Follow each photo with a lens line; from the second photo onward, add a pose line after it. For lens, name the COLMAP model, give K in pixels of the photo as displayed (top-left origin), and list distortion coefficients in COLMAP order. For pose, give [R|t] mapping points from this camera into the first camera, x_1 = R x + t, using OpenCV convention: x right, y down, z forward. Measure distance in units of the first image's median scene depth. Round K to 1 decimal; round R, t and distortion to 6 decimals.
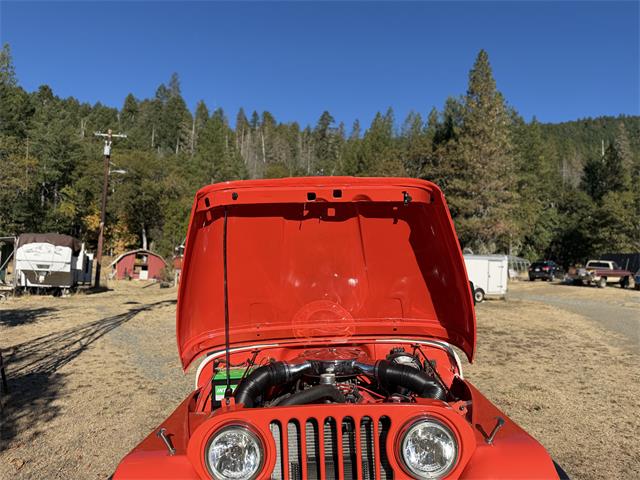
lens RADIAL K [[452.4, 0, 319.2], [0, 452.4, 242.5], [0, 0, 1]] dist [0.019906, -0.021363]
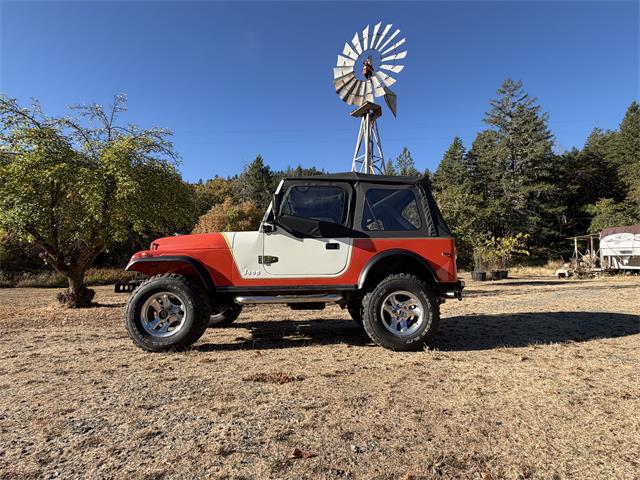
lens RADIAL K [[290.8, 0, 321.0], [0, 290.8, 240.1], [0, 0, 1]] dist [-0.007848, 0.001775]
pose [[0.030219, -0.113753, -0.993049, 0.063405], [0.077031, 0.990813, -0.111153, 0.017639], [0.996571, -0.073137, 0.038704, 0.054763]]
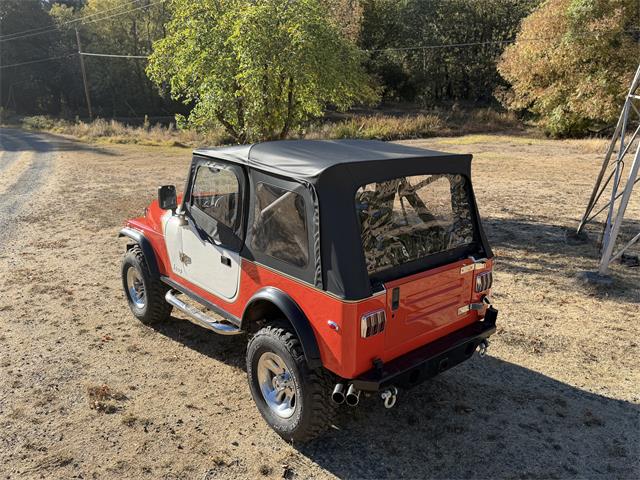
lens RADIAL K [[476.2, 0, 317.8], [0, 476.2, 241.0], [0, 0, 1]] dist [0.036083, -0.042025]
pose [[-0.750660, 0.188754, -0.633152, 0.041414], [0.056982, 0.973247, 0.222584, -0.001540], [0.658227, 0.131007, -0.741333, 0.109197]]
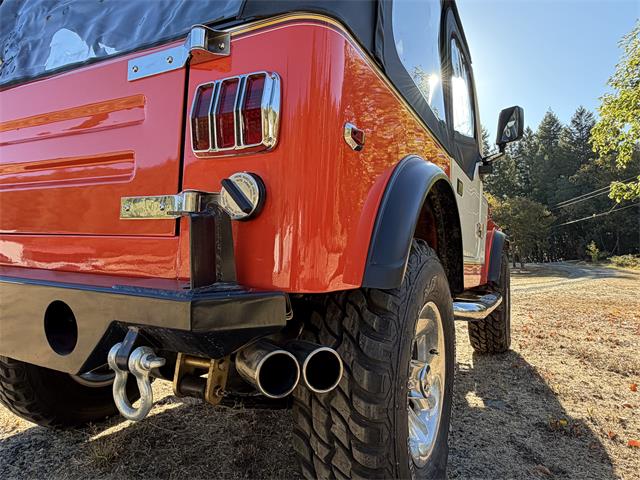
lens RADIAL K [[433.2, 0, 308.3], [0, 433.2, 242.7], [0, 0, 1]] dist [-0.019978, 0.026698]
pose [[-0.882990, 0.020274, 0.468953, -0.016033], [-0.034273, 0.993615, -0.107488, 0.021856], [-0.468139, -0.110984, -0.876658, 0.090230]]
